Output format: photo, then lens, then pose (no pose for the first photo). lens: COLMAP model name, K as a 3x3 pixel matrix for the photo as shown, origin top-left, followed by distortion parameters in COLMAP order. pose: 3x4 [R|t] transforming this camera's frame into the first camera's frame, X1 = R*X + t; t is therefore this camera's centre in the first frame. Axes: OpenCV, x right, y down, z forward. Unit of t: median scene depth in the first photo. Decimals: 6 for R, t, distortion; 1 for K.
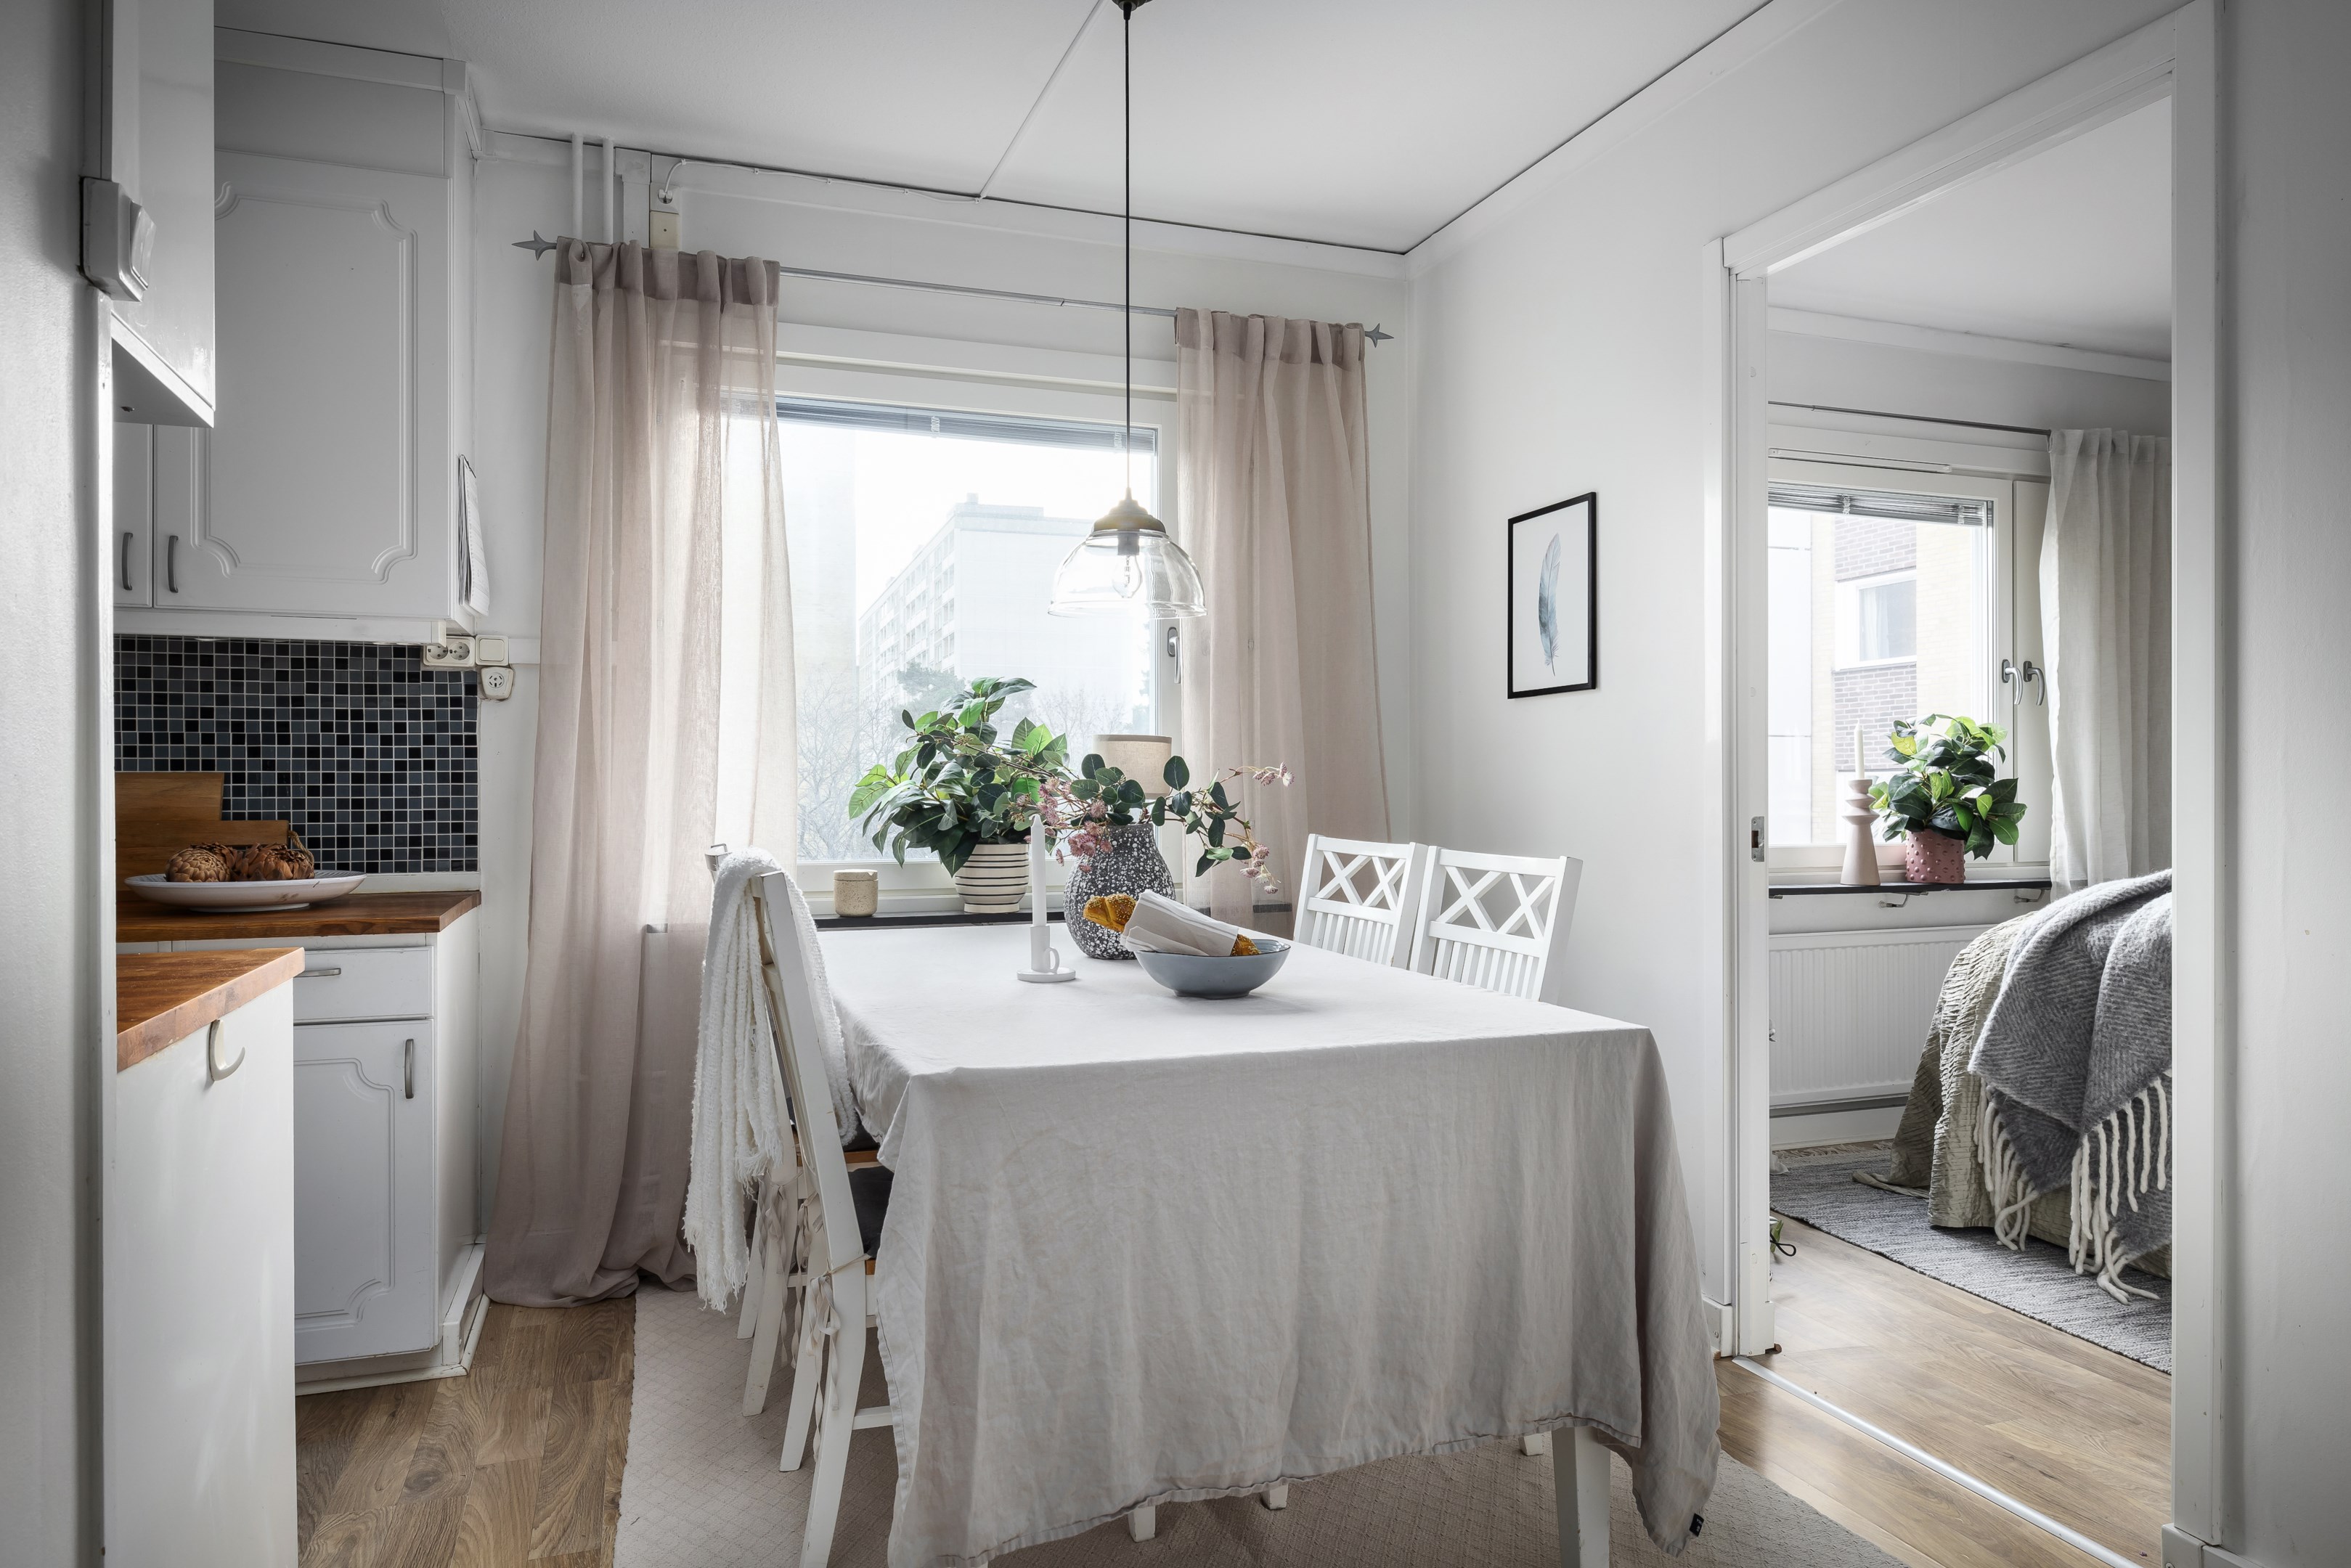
lens RADIAL K [[1504.9, 0, 1181.6], [0, 1504.9, 799.5], [0, 0, 1]] dist [-0.007804, -0.001385]
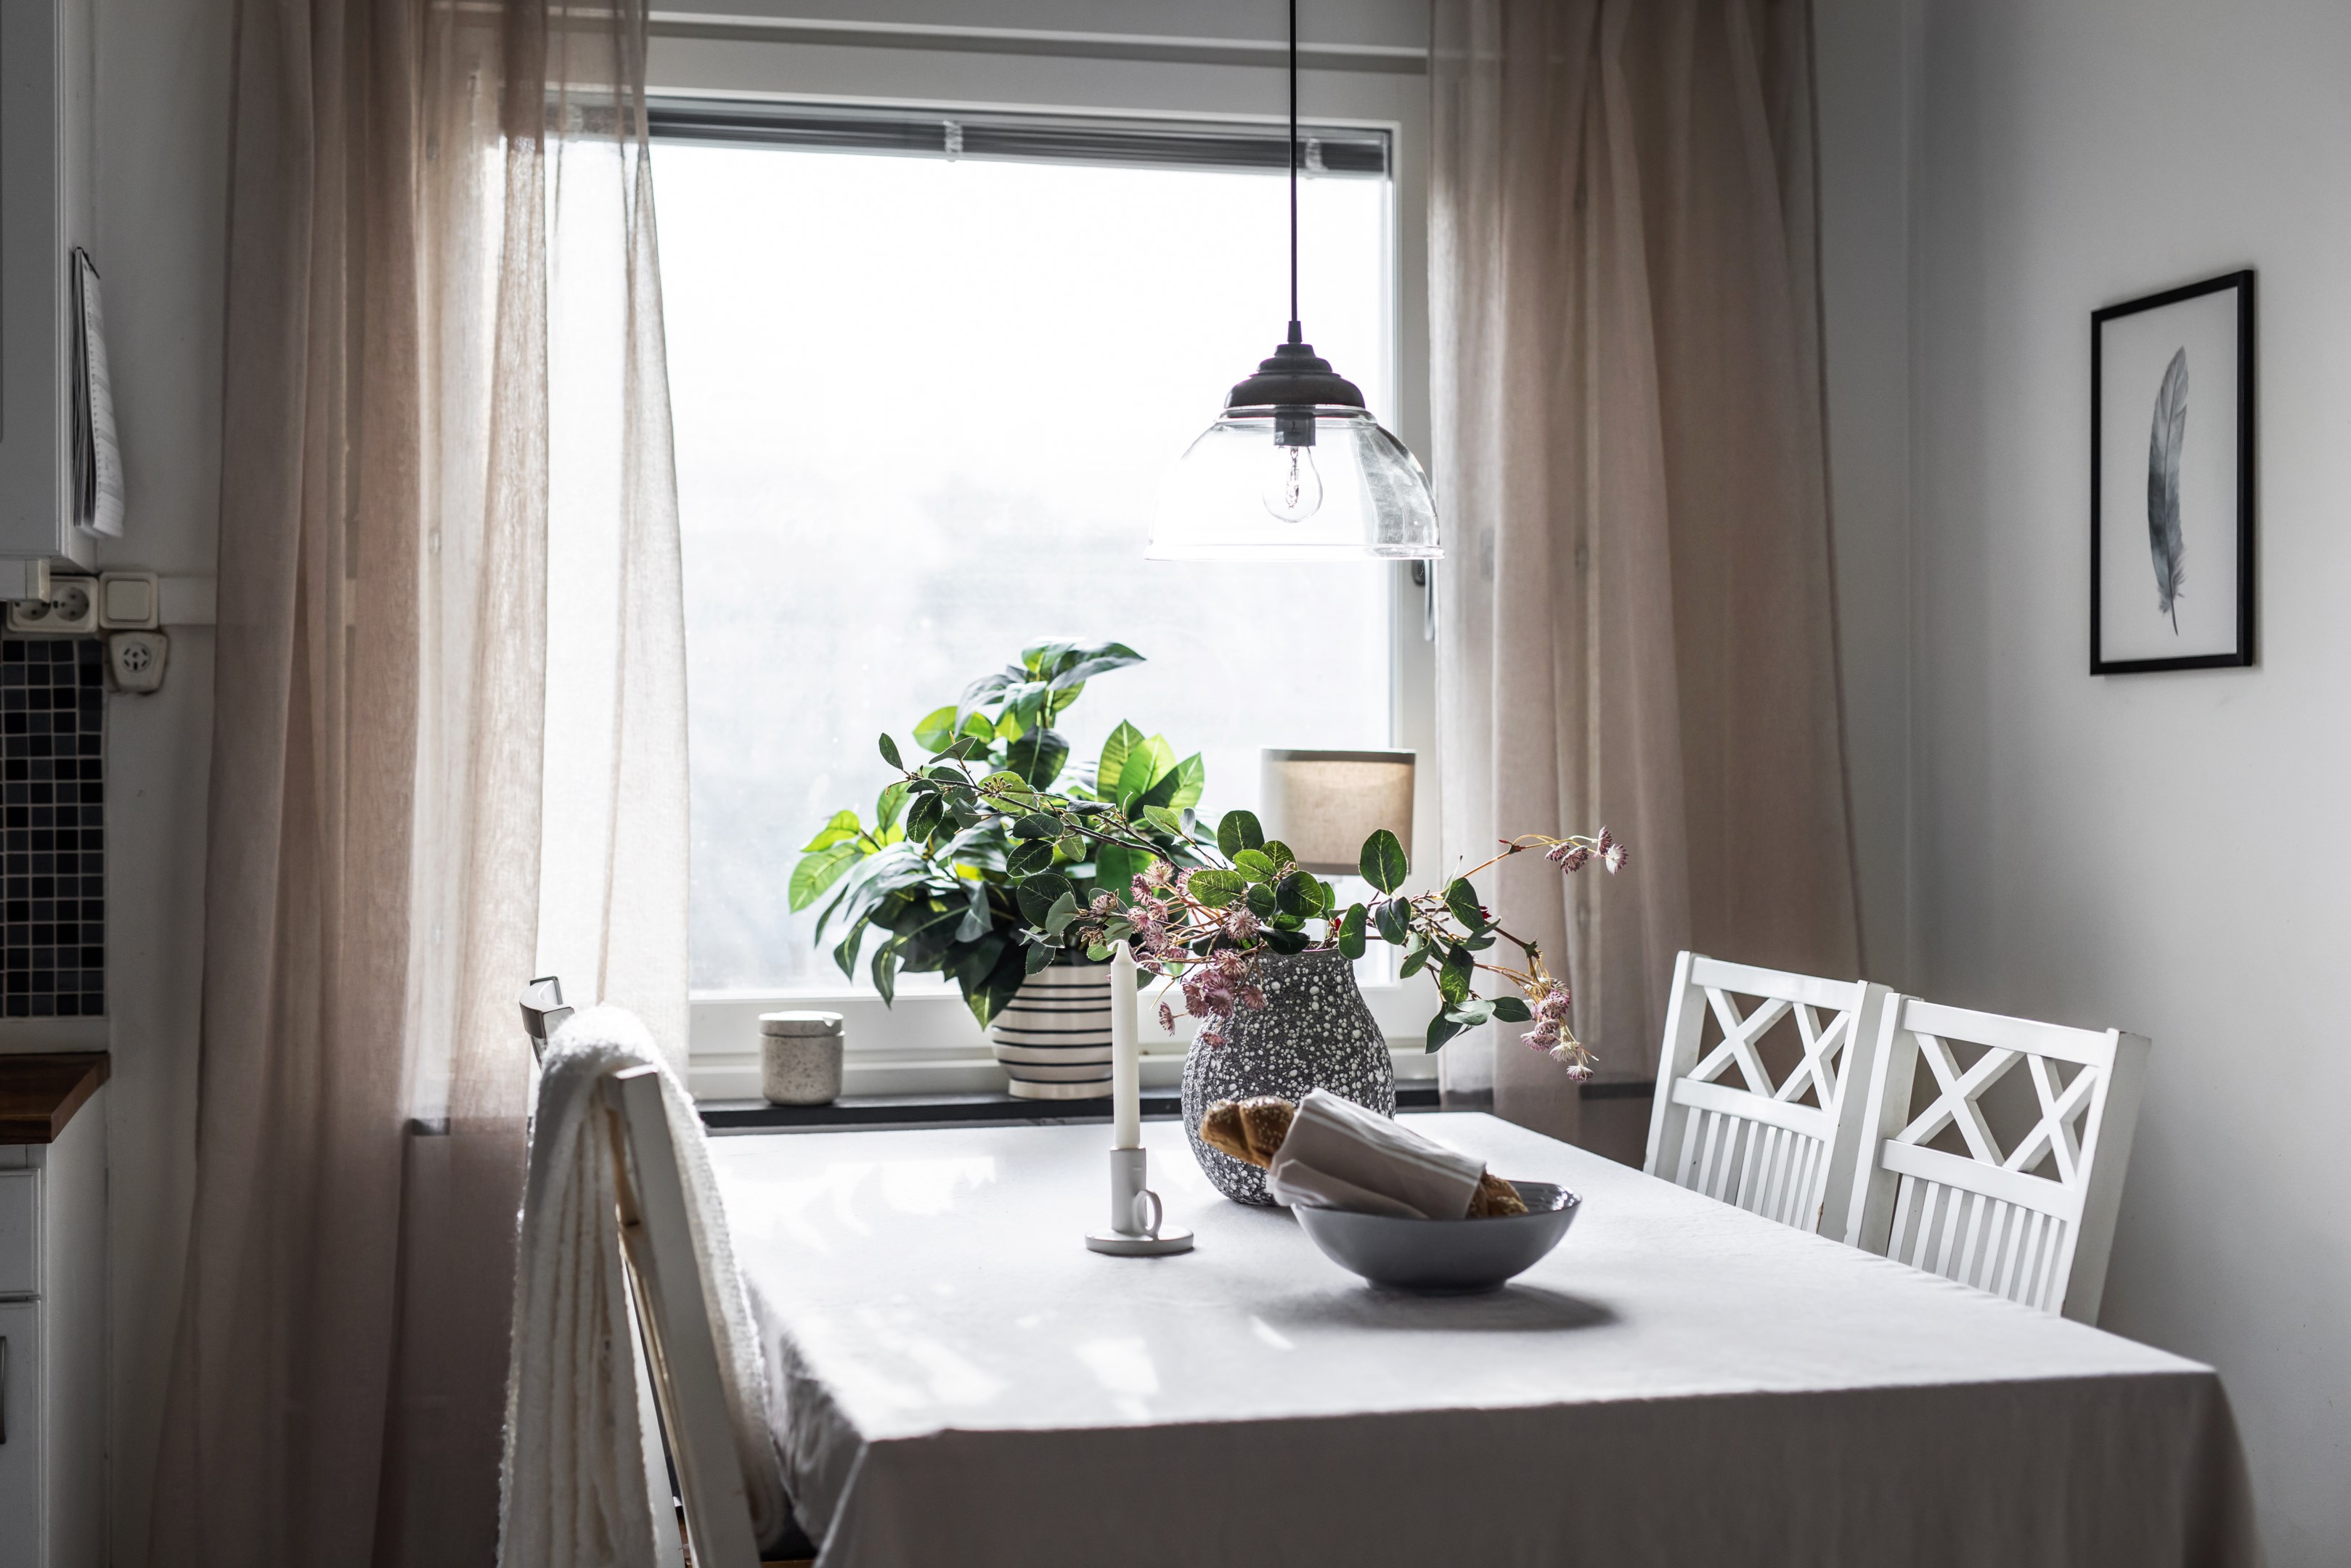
lens RADIAL K [[3386.7, 0, 1178.9], [0, 3386.7, 769.7], [0, 0, 1]] dist [-0.011152, 0.000000]
pose [[0.993735, -0.002200, -0.111741, 0.045206], [0.002290, 0.999997, 0.000680, -0.039453], [0.111739, -0.000932, 0.993737, -0.151307]]
